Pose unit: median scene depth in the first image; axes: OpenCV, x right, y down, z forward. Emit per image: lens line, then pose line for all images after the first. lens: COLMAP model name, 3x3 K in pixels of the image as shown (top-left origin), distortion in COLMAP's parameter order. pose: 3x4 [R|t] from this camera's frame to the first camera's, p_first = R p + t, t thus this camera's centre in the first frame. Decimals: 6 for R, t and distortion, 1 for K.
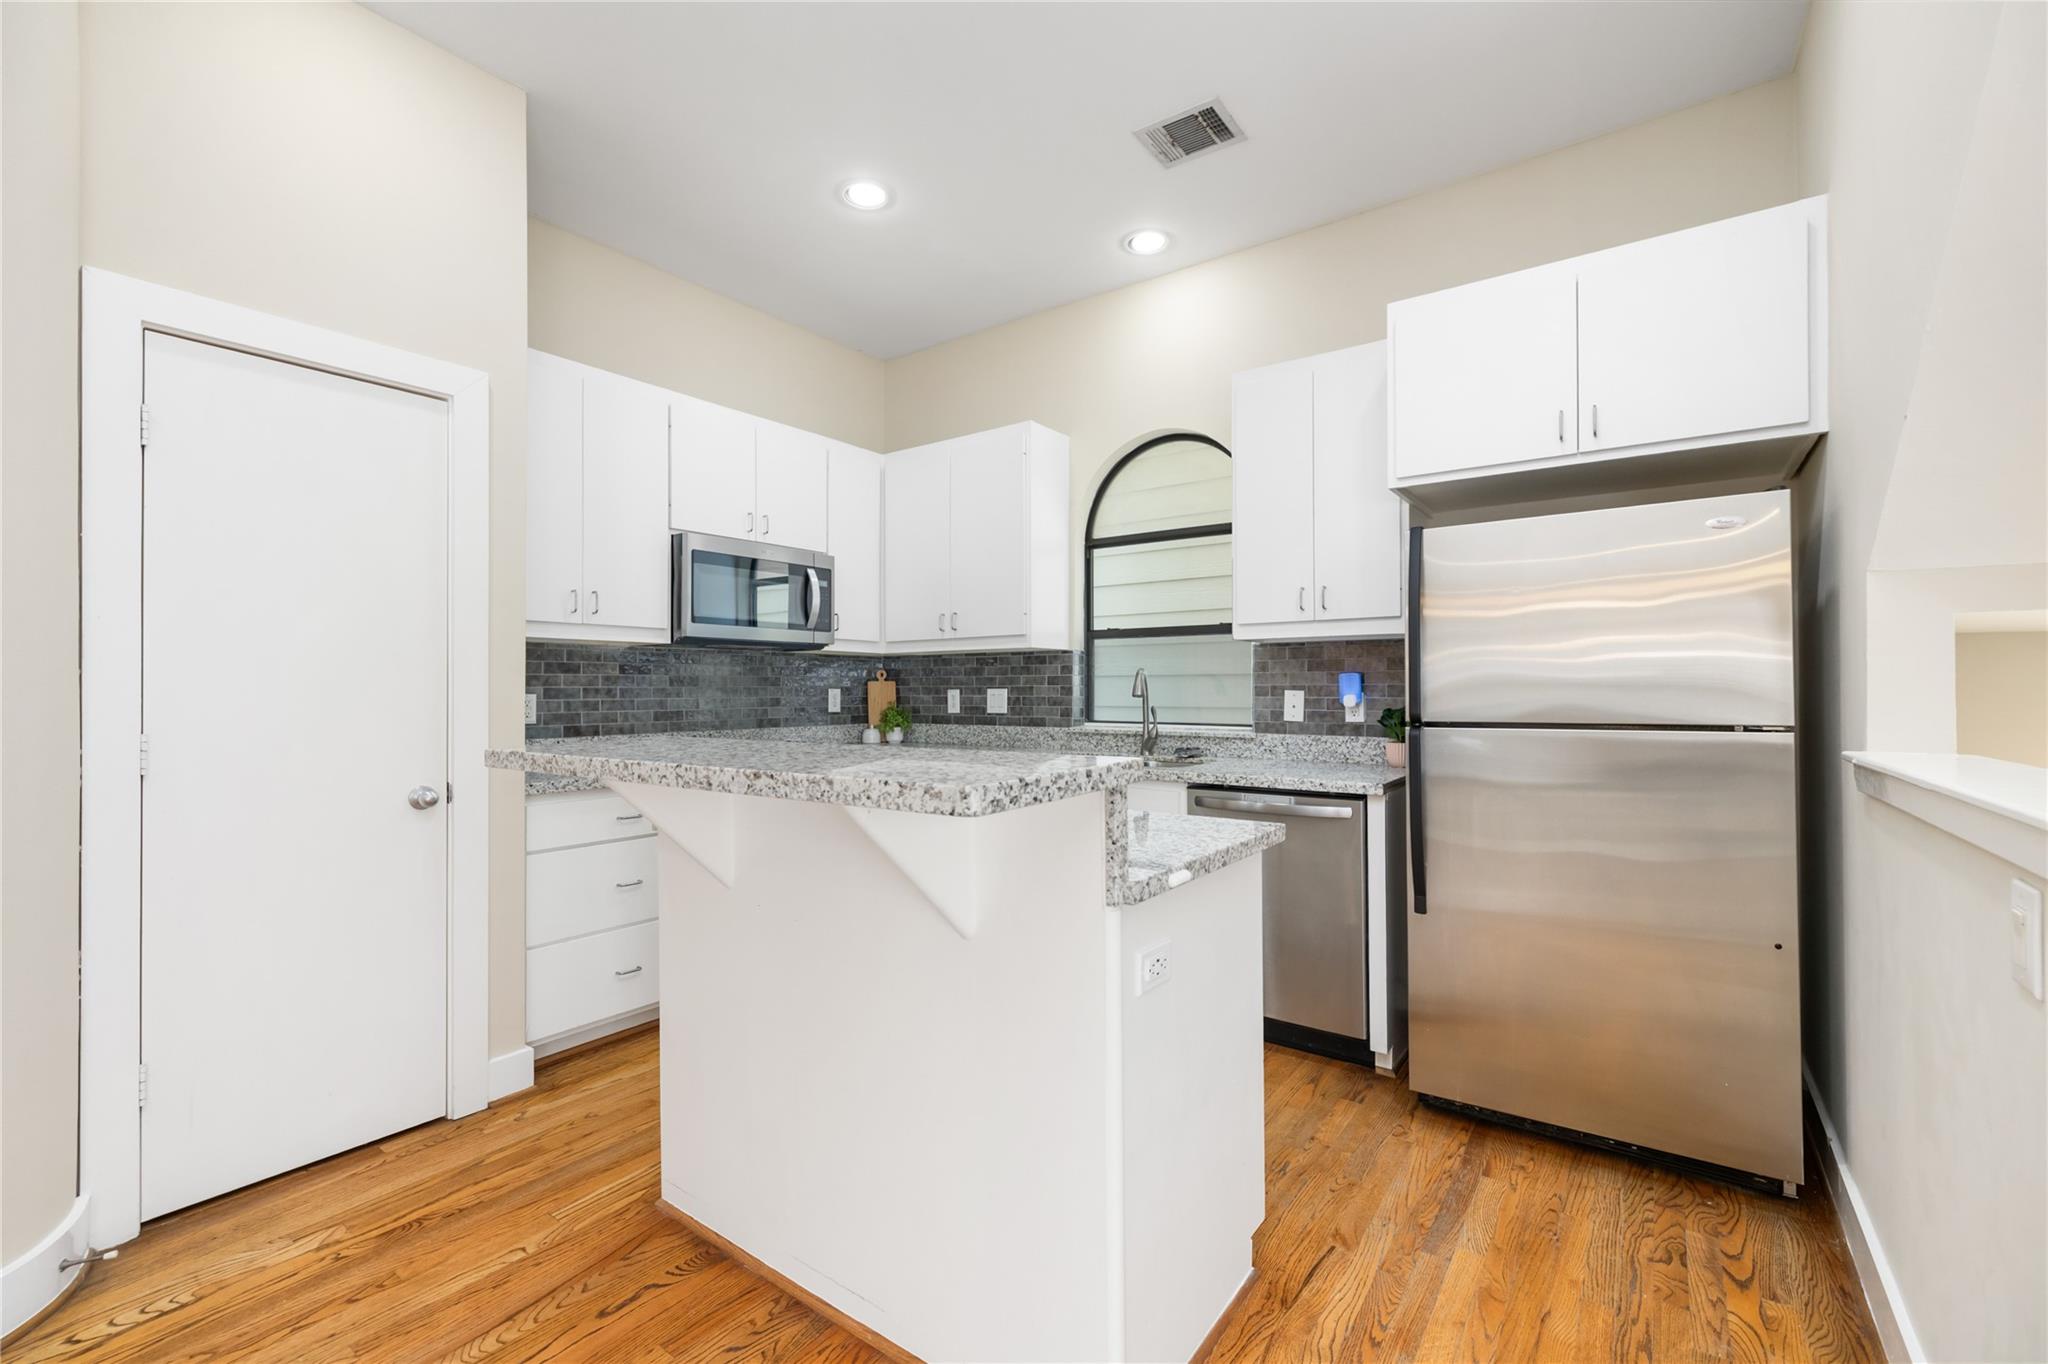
lens RADIAL K [[881.0, 0, 1022.1], [0, 881.0, 680.7], [0, 0, 1]] dist [0.004253, -0.001176]
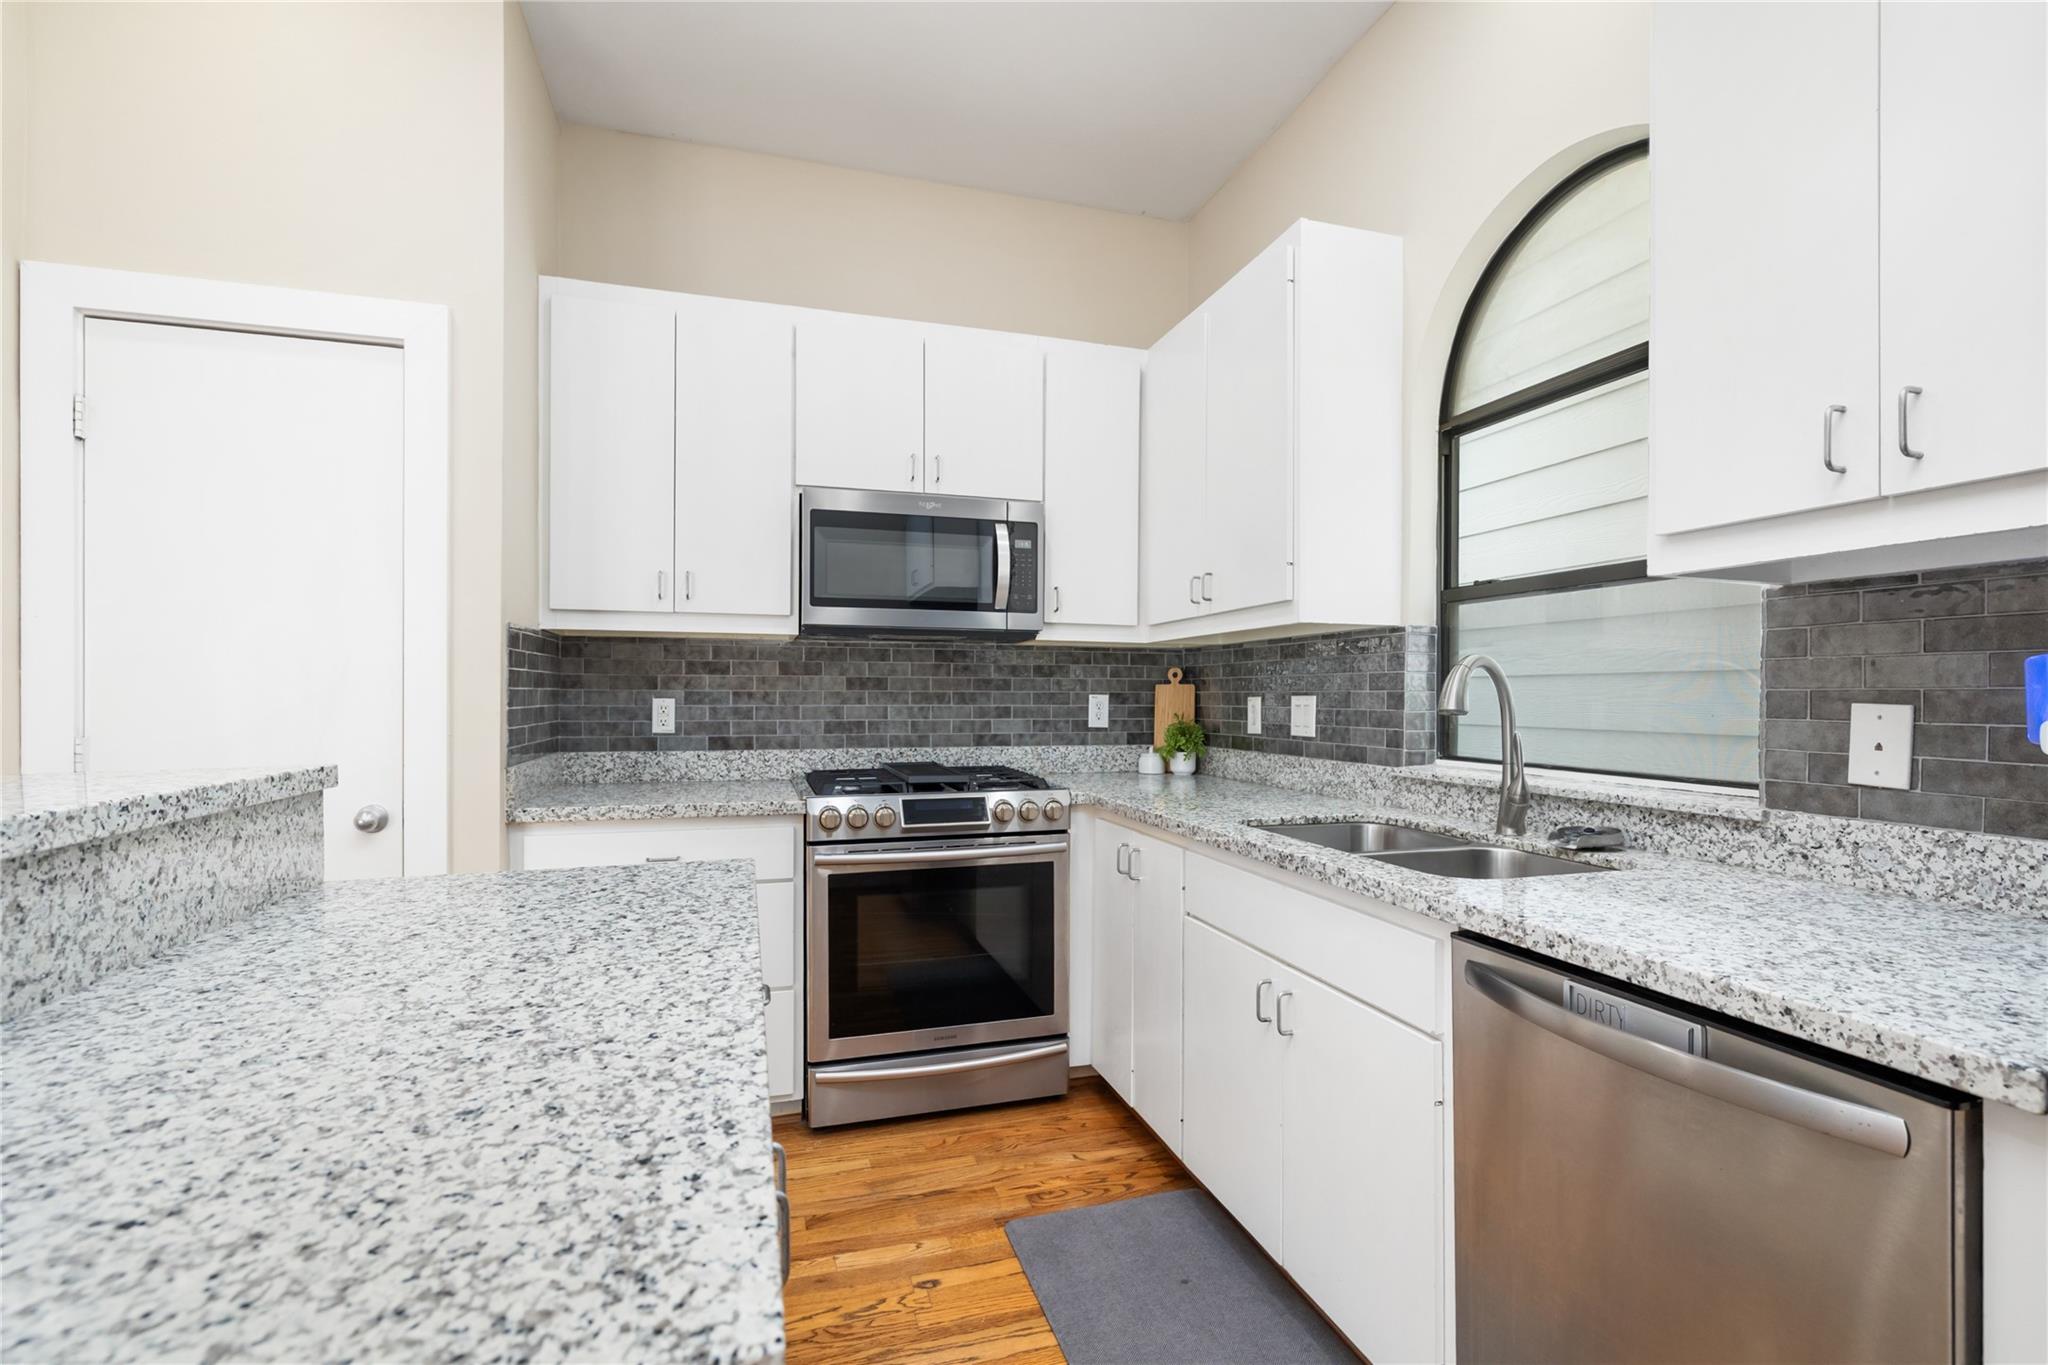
lens RADIAL K [[919.7, 0, 1028.4], [0, 919.7, 706.7], [0, 0, 1]] dist [-0.008882, -0.000632]
pose [[0.800927, 0.012871, -0.598624, 0.233006], [-0.000554, 0.999784, 0.020754, 0.003989], [0.598762, -0.016291, 0.800761, 0.440166]]
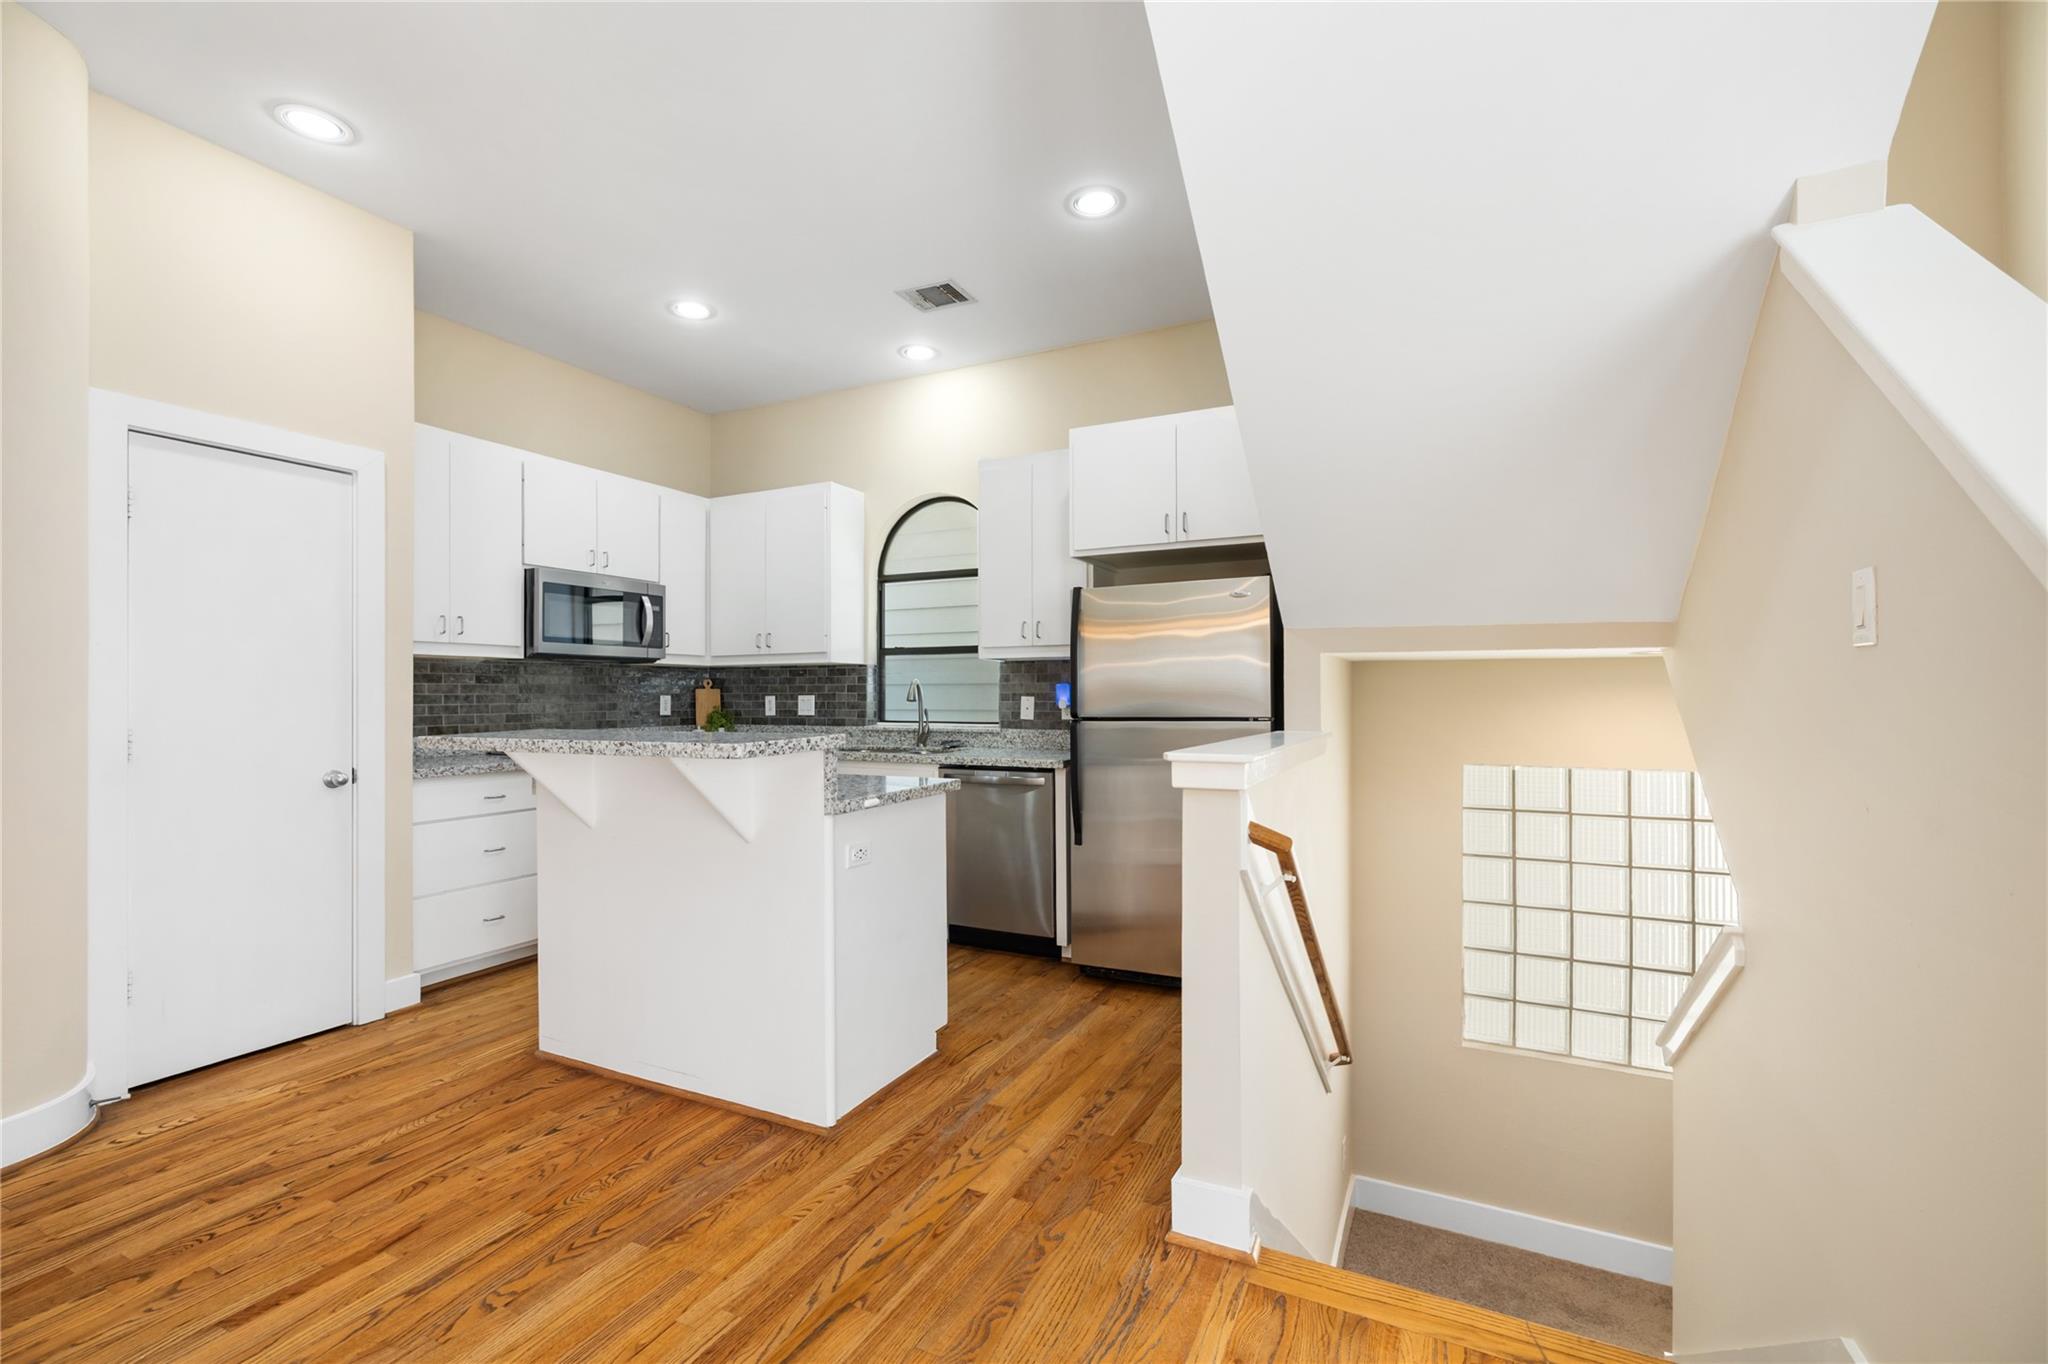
lens RADIAL K [[881.0, 0, 1022.2], [0, 881.0, 690.4], [0, 0, 1]] dist [0.004253, -0.001176]
pose [[0.984684, 0.000495, 0.174347, 0.062151], [-0.001202, 0.999991, 0.003948, -0.003234], [-0.174344, -0.004097, 0.984676, -0.297169]]
